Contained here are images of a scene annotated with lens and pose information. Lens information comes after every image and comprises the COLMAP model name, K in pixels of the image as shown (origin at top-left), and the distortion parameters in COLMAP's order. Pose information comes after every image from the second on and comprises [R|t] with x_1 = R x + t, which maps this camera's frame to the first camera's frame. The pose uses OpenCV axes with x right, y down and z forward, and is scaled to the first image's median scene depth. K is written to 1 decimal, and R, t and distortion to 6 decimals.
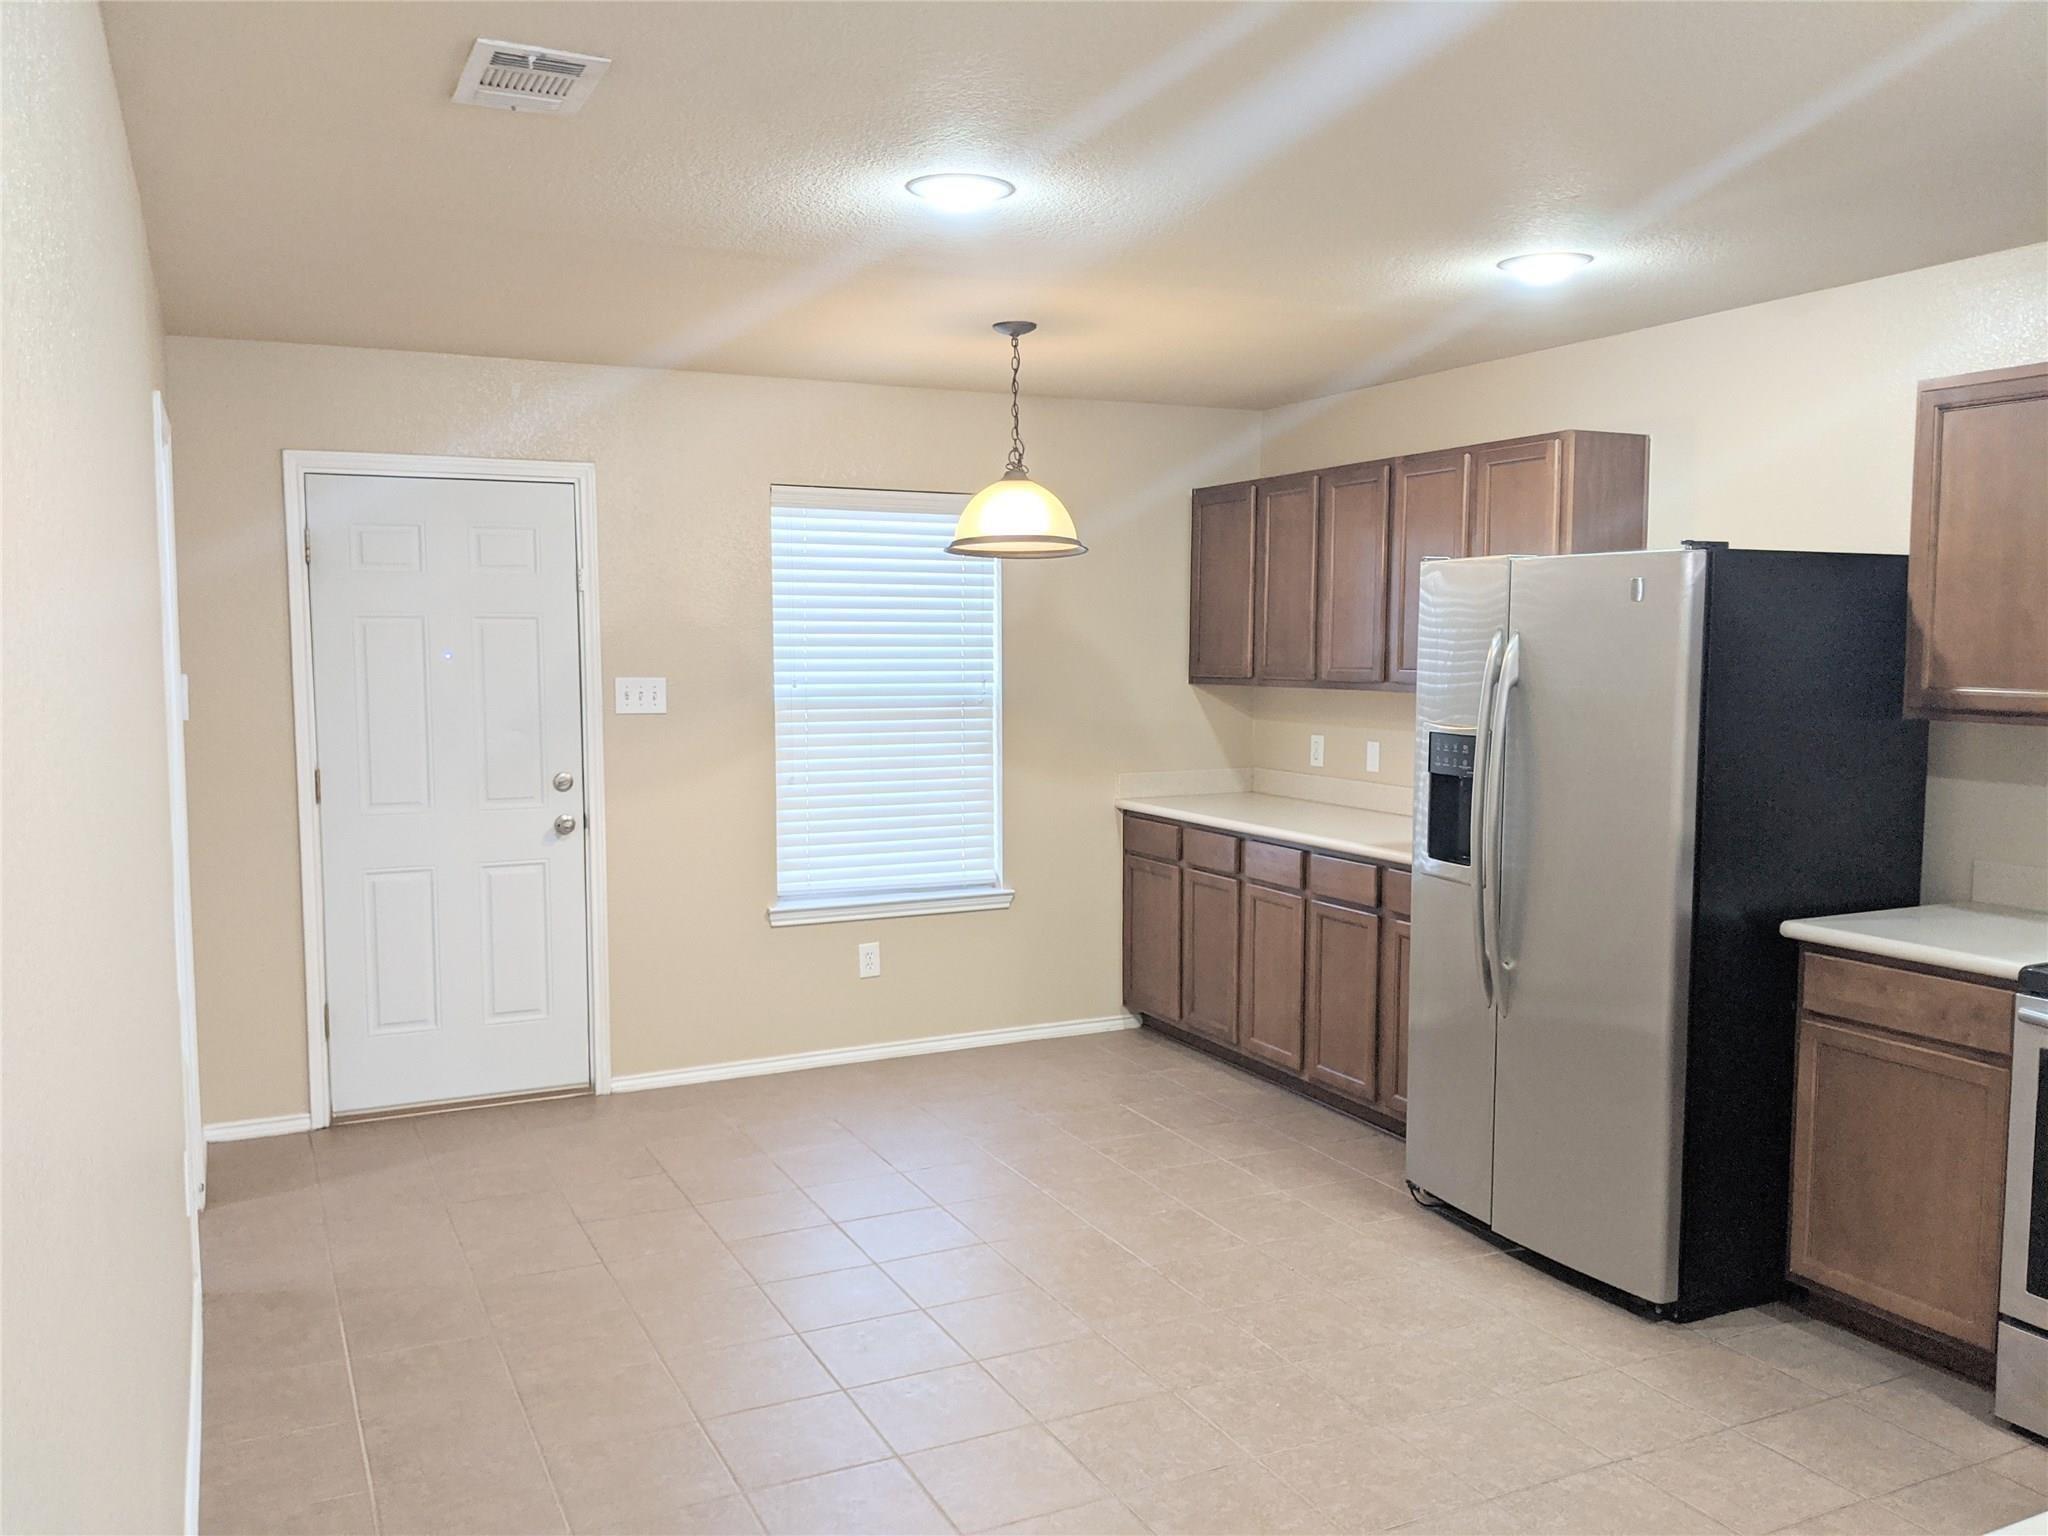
lens RADIAL K [[1614.6, 0, 1031.2], [0, 1614.6, 772.8], [0, 0, 1]] dist [0.086641, -0.176026]
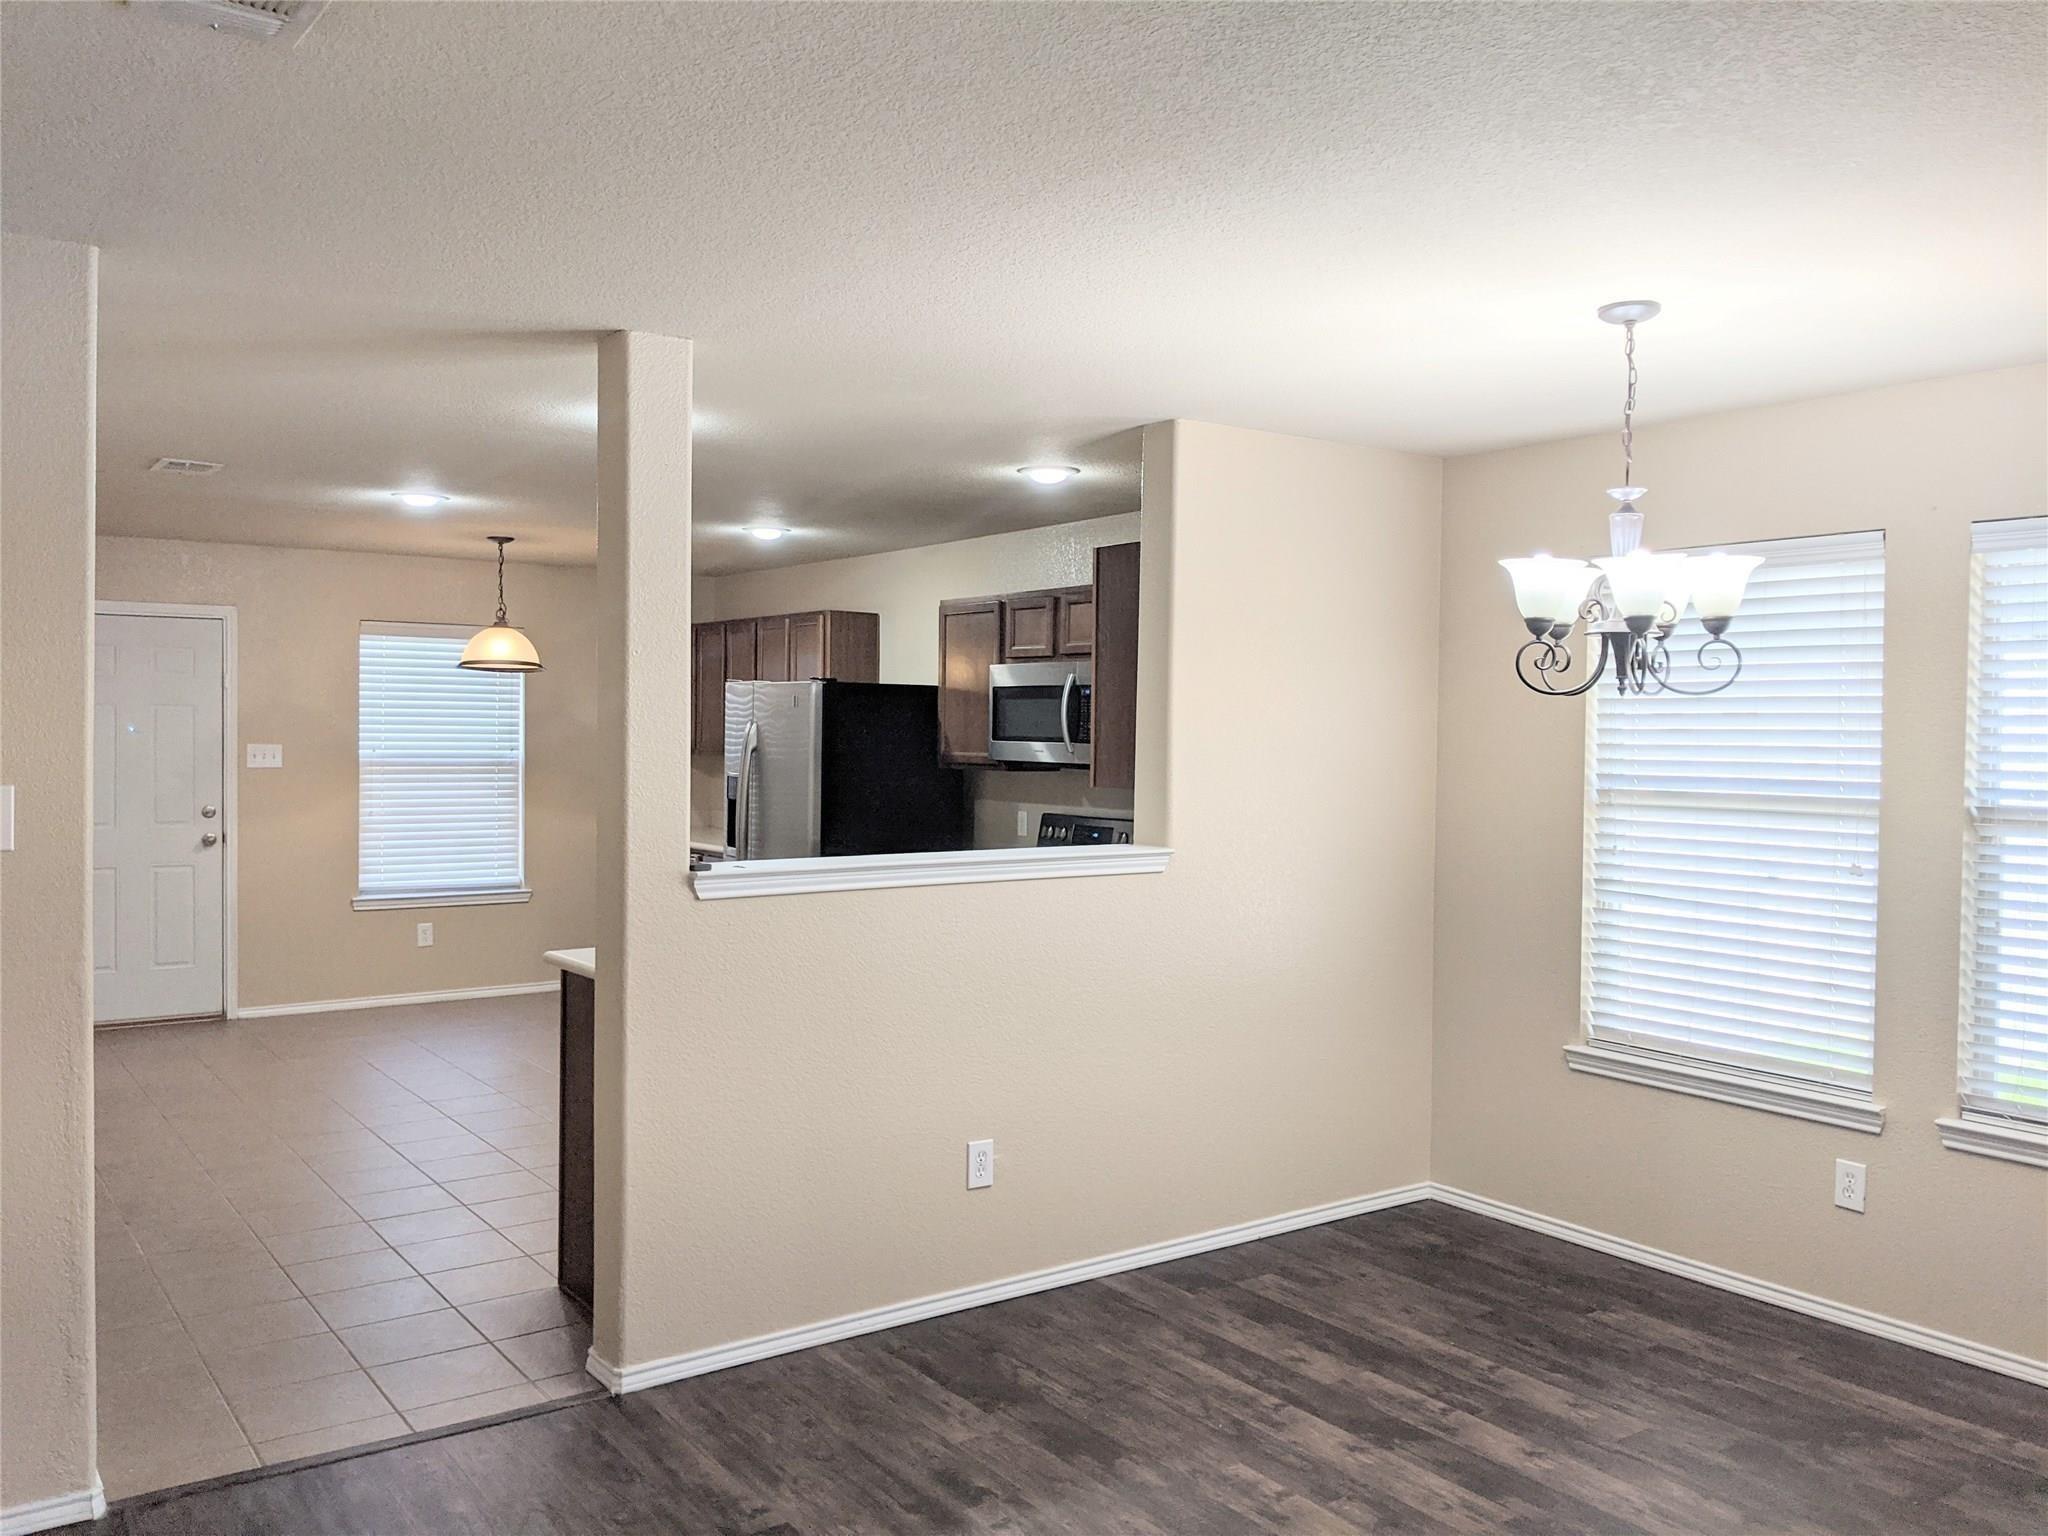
lens RADIAL K [[1614.6, 0, 1031.2], [0, 1614.6, 772.8], [0, 0, 1]] dist [0.086641, -0.176026]
pose [[0.985637, 0.008795, 0.168648, 0.211814], [0.000280, 0.998556, -0.053713, 0.051108], [-0.168877, 0.052988, 0.984212, -0.631880]]
